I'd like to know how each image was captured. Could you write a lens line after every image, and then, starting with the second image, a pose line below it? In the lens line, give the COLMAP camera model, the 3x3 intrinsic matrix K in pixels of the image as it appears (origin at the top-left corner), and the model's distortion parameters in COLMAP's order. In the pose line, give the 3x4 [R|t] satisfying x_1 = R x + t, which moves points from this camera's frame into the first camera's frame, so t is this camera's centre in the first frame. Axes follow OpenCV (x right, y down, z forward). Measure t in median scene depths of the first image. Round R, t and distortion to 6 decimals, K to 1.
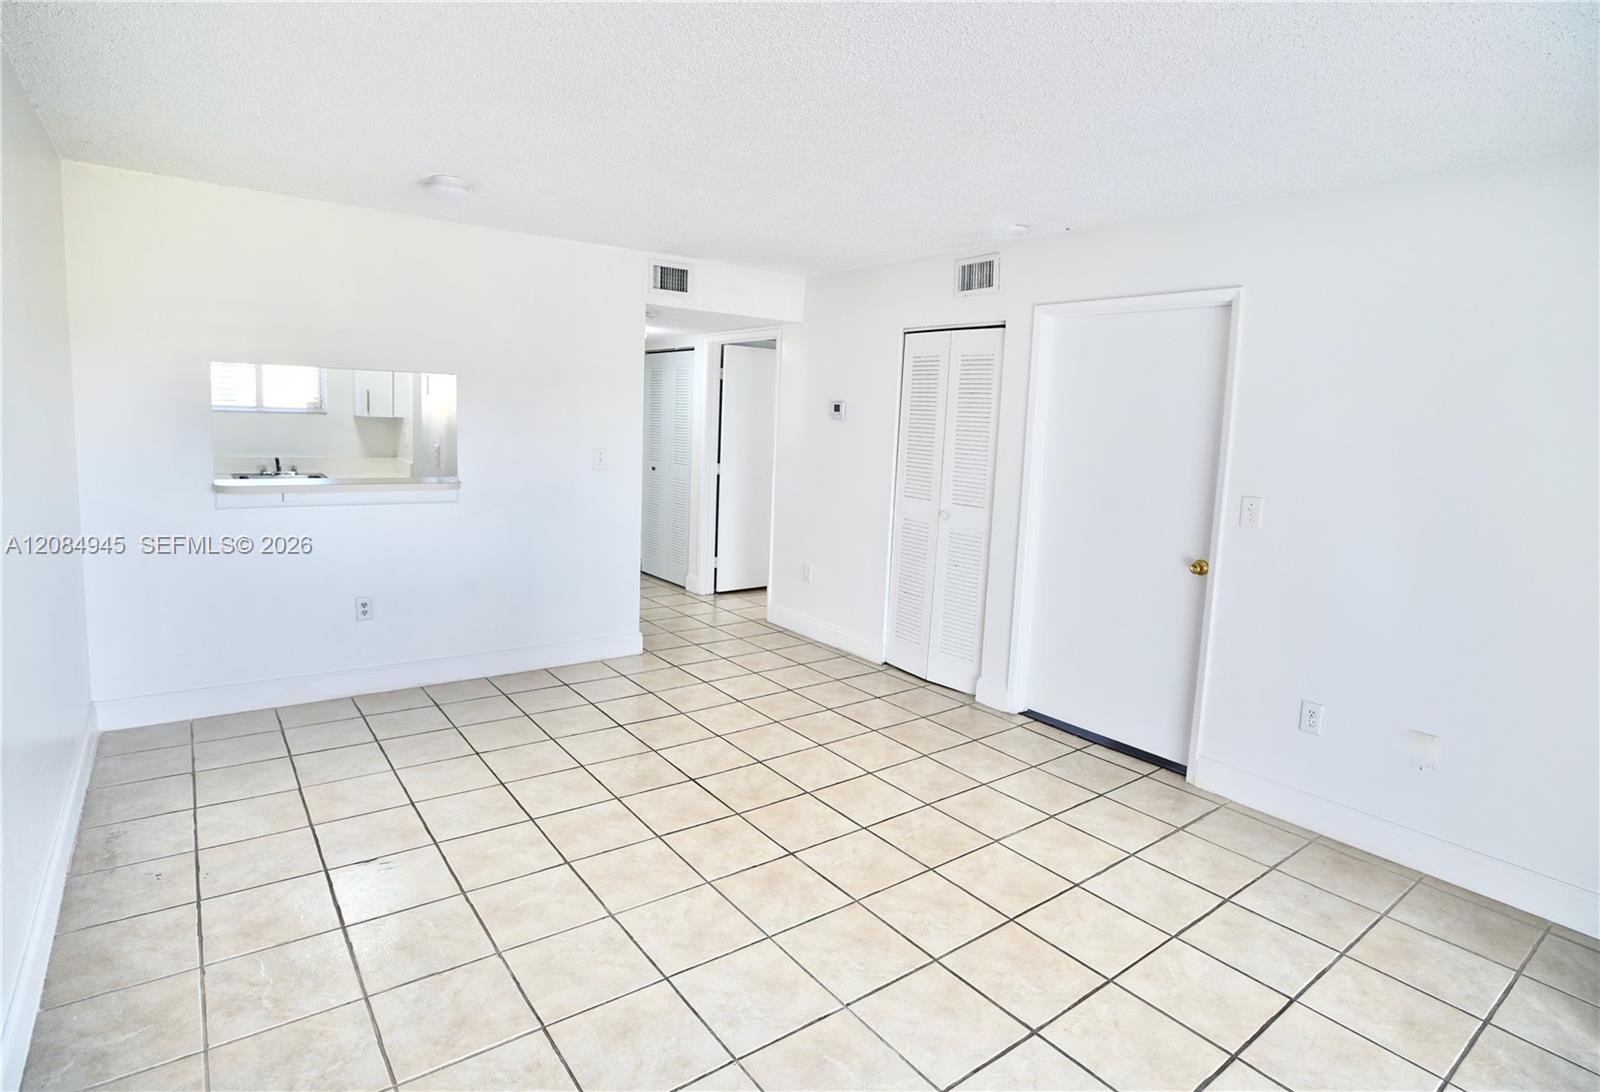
lens RADIAL K [[846.9, 0, 800.0], [0, 846.9, 546.0], [0, 0, 1]] dist [-0.046654, 0.000087]
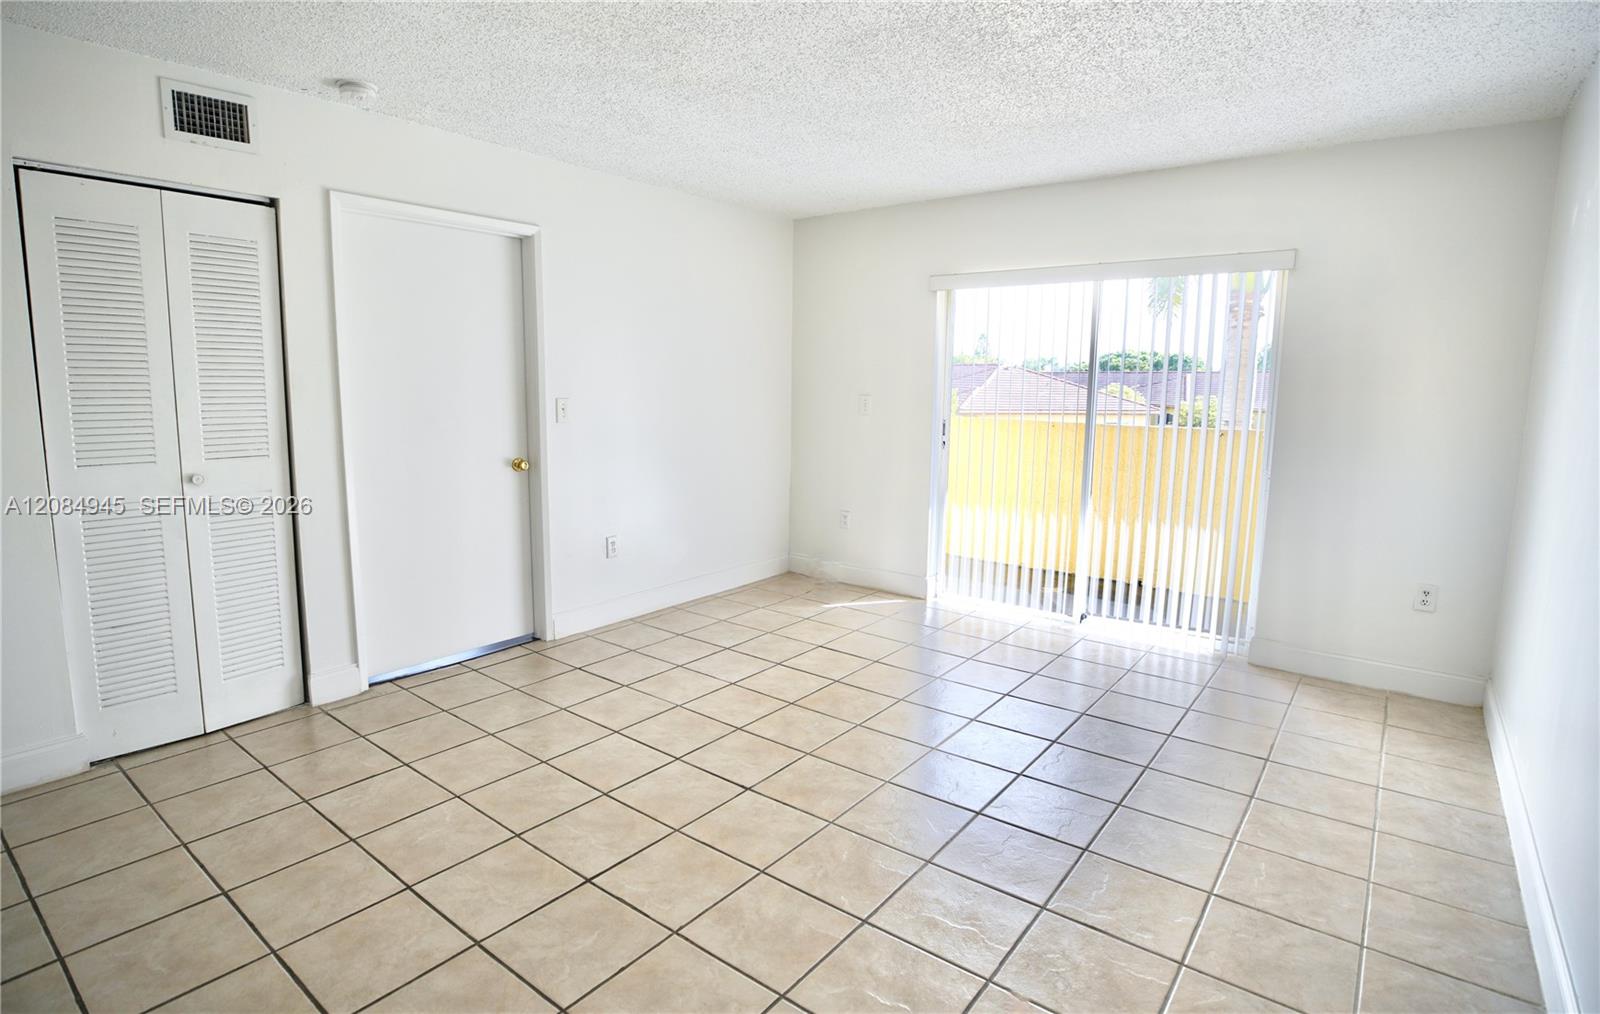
lens RADIAL K [[777.5, 0, 800.0], [0, 777.5, 507.0], [0, 0, 1]] dist [-0.034217, -0.000242]
pose [[-0.261064, -0.200567, 0.944256, -0.711699], [0.122854, 0.963320, 0.238582, -0.137604], [-0.957472, 0.178291, -0.226848, 0.959252]]
